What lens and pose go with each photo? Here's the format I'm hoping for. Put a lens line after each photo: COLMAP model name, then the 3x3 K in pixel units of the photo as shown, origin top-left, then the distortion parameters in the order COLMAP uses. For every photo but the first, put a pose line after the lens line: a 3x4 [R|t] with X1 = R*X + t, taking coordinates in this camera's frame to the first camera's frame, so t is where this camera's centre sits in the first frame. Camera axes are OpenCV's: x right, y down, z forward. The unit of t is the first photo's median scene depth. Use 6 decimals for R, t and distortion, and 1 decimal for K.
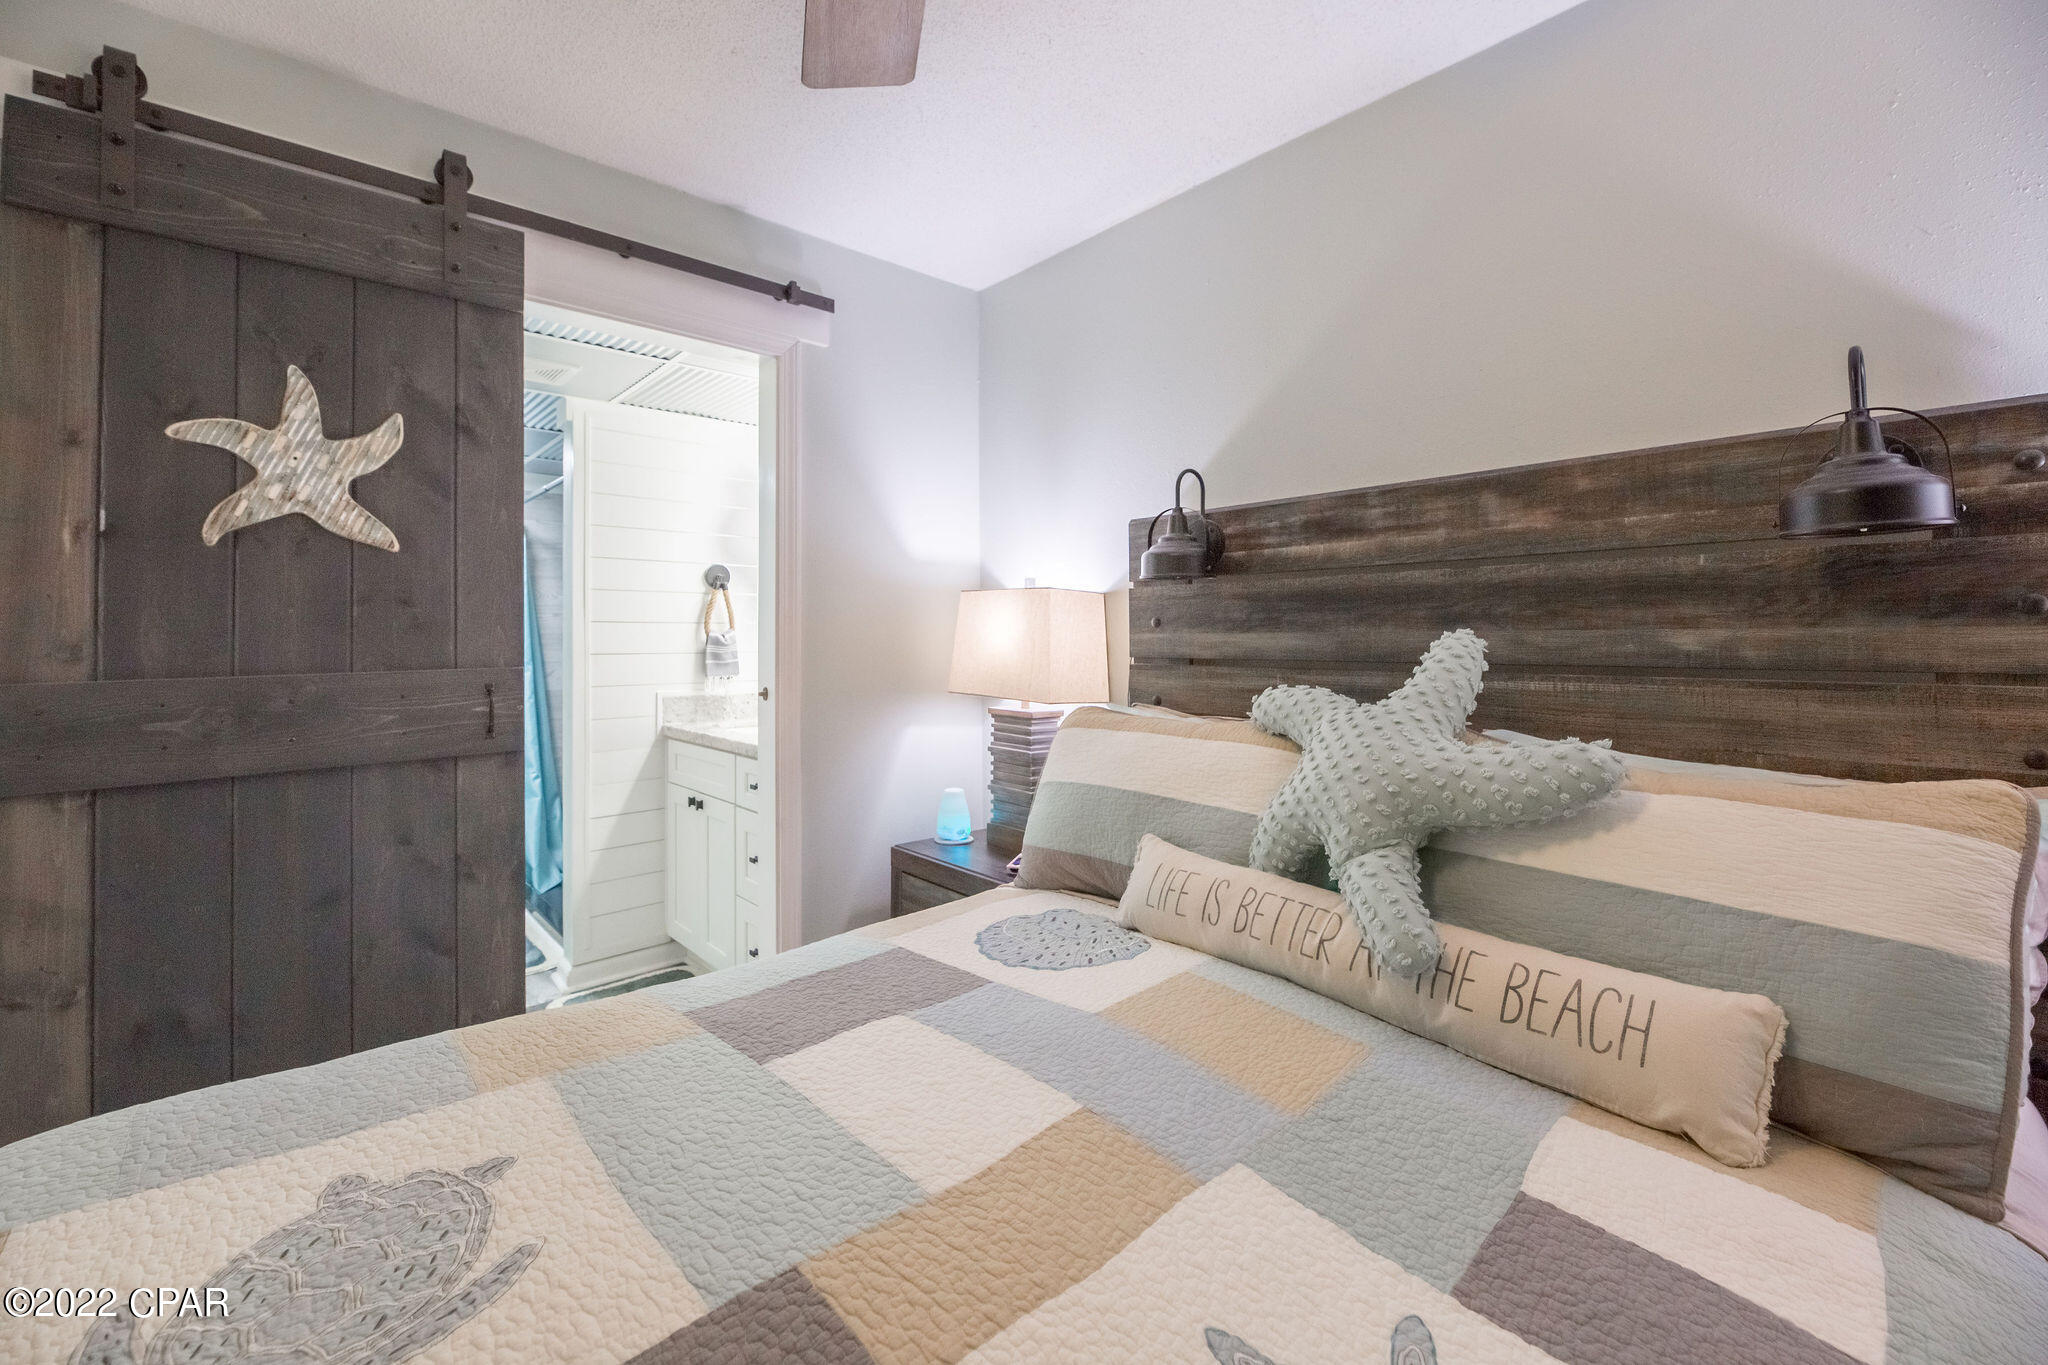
lens RADIAL K [[849.3, 0, 996.3], [0, 849.3, 628.0], [0, 0, 1]] dist [-0.001216, -0.000247]
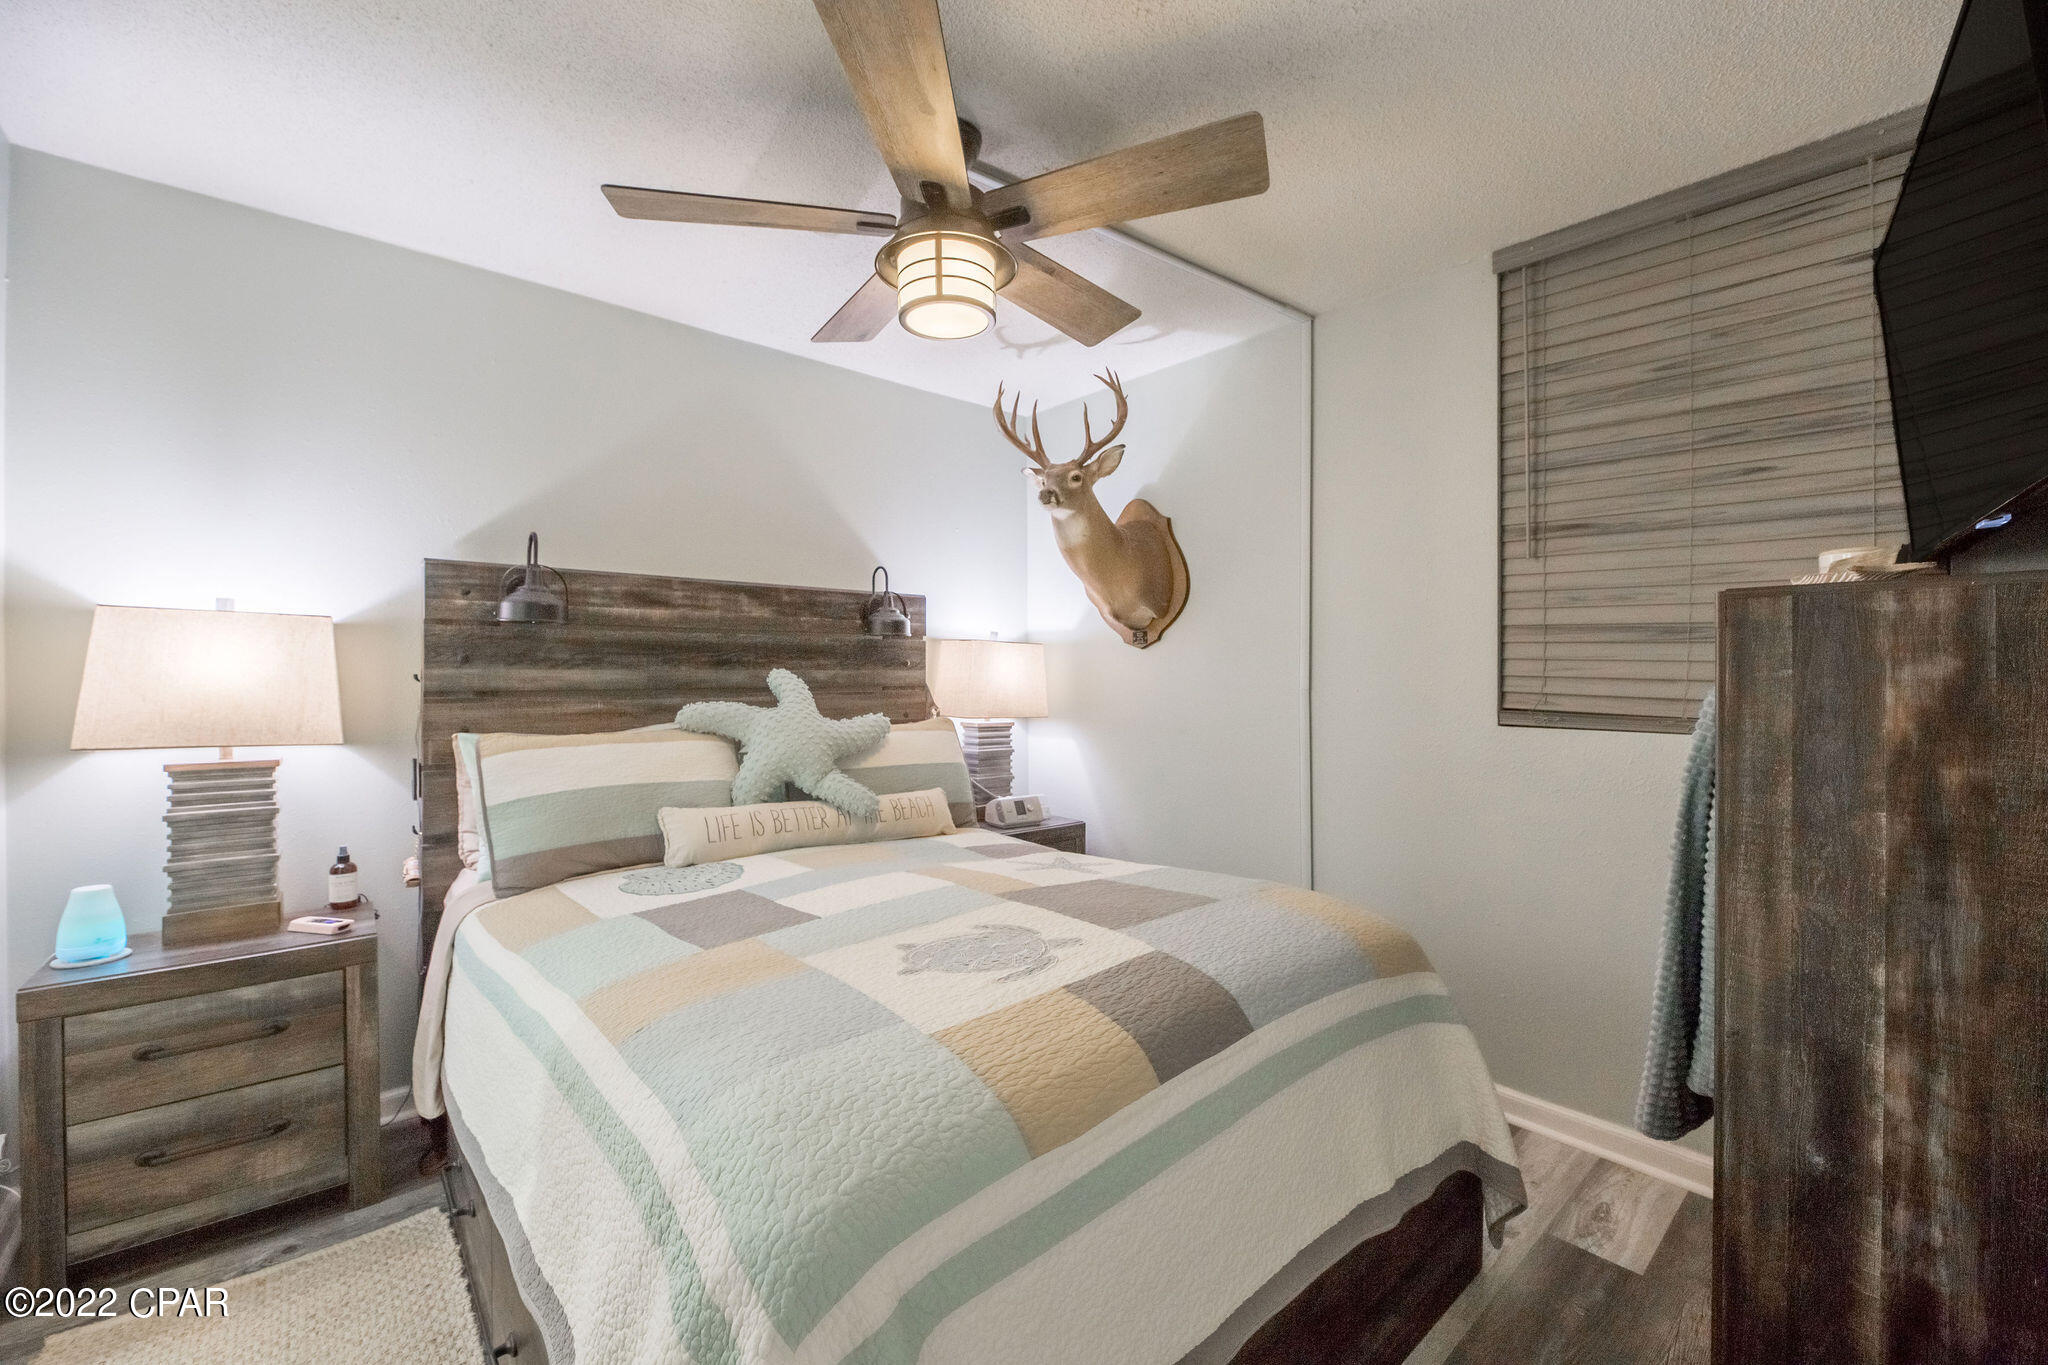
lens RADIAL K [[838.9, 0, 1061.4], [0, 838.9, 682.5], [0, 0, 1]] dist [-0.003362, -0.000270]
pose [[-0.019150, -0.000171, 0.999817, -1.212784], [-0.007482, 0.999972, 0.000028, 0.024523], [-0.999789, -0.007480, -0.019151, 0.342771]]
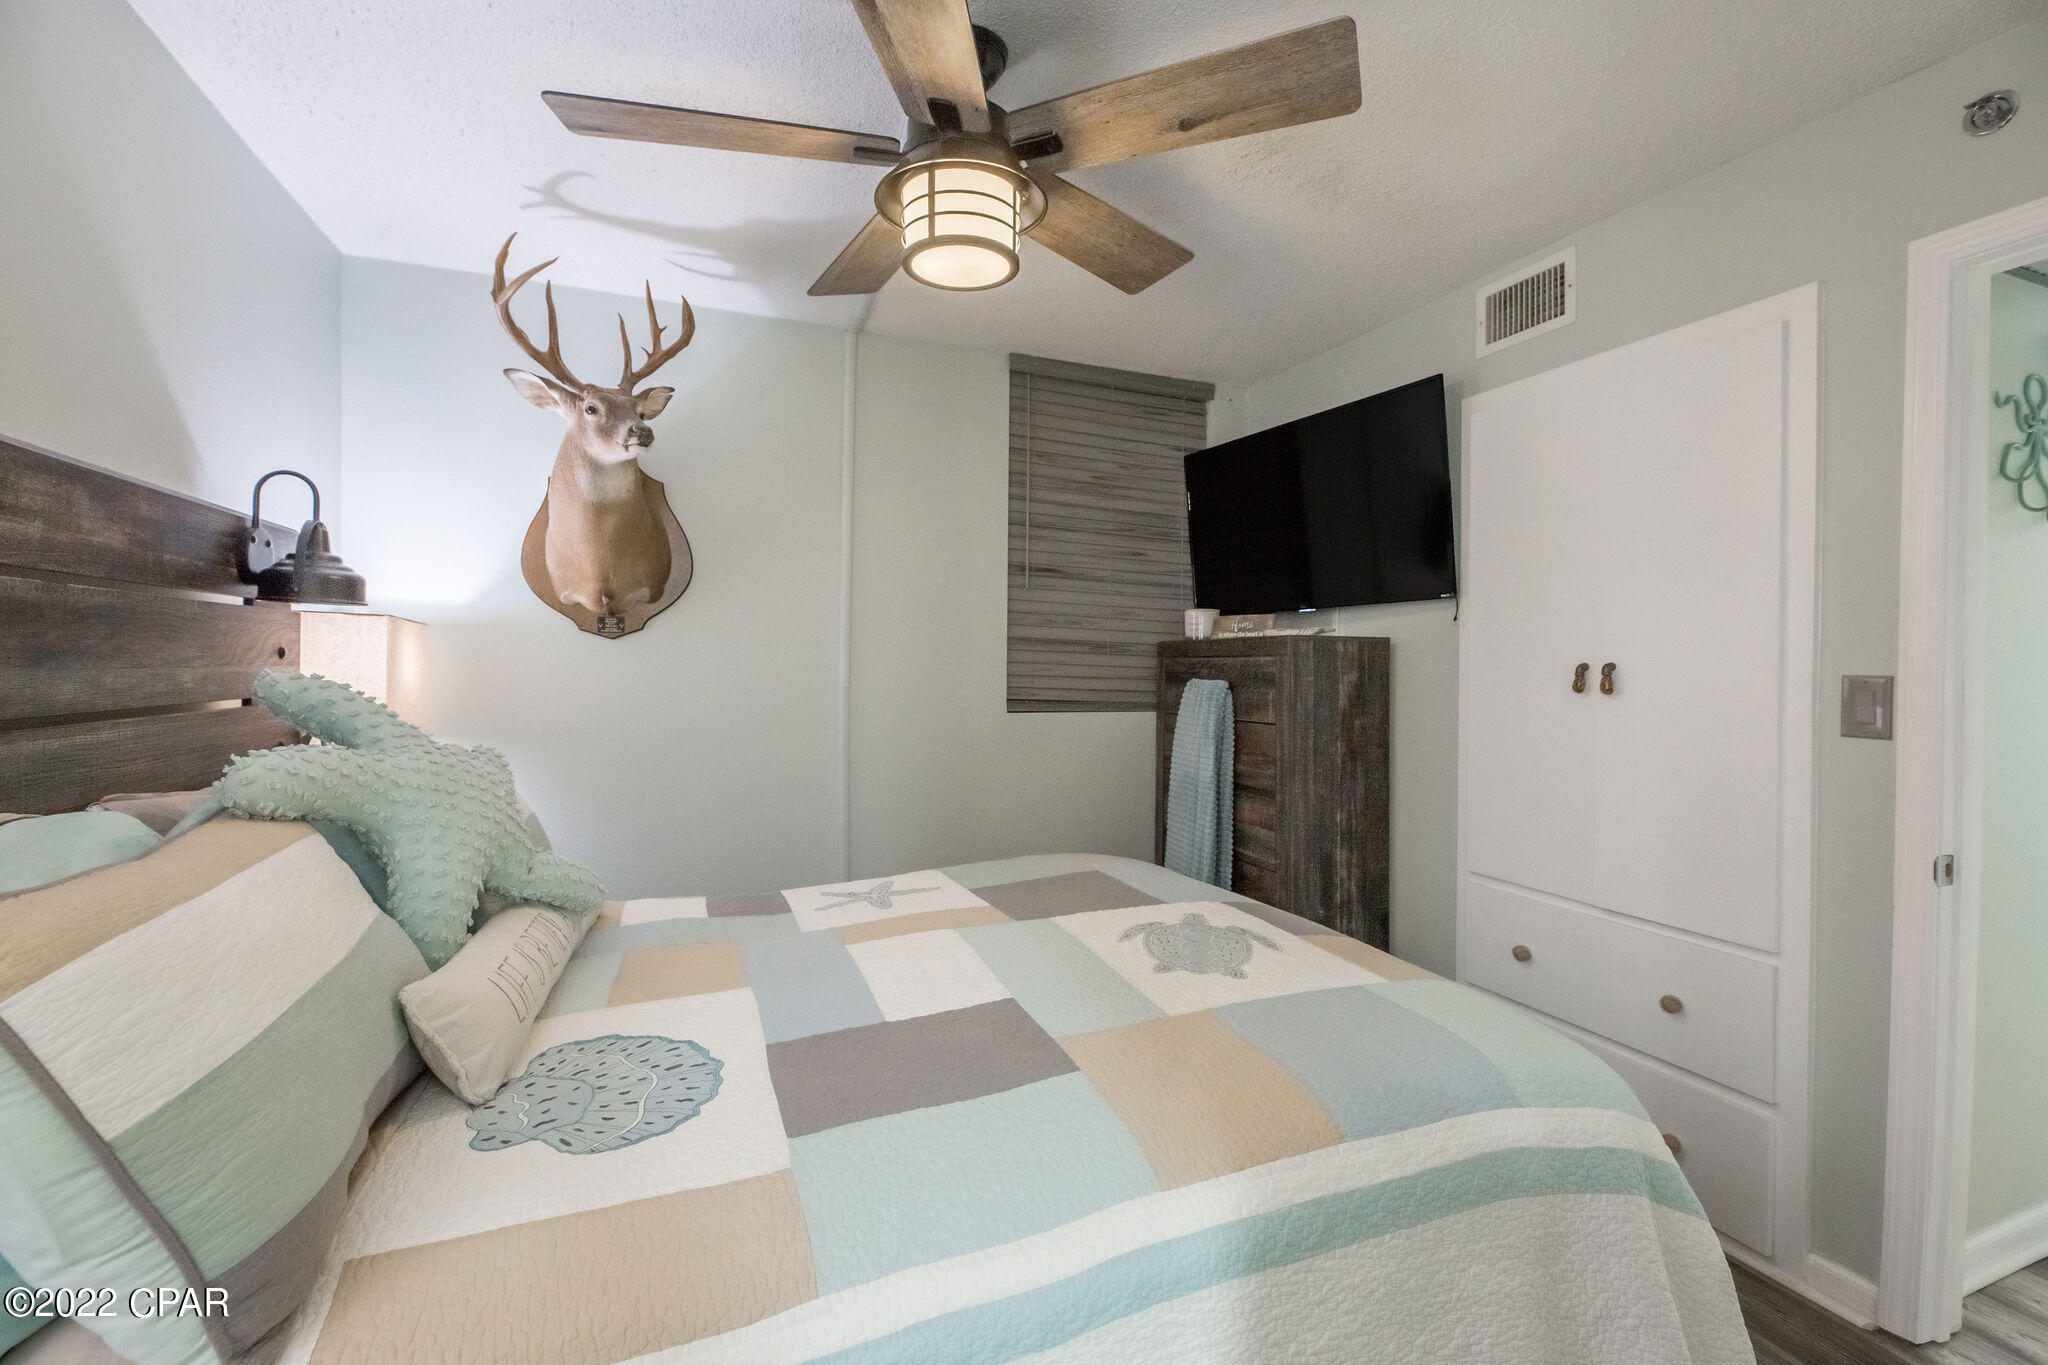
lens RADIAL K [[861.5, 0, 1029.7], [0, 861.5, 656.9], [0, 0, 1]] dist [0.001349, -0.000129]
pose [[-0.941013, -0.000372, 0.338370, -0.471082], [-0.006406, 0.999840, -0.016715, -0.001102], [-0.338309, -0.017897, -0.940865, 1.411044]]
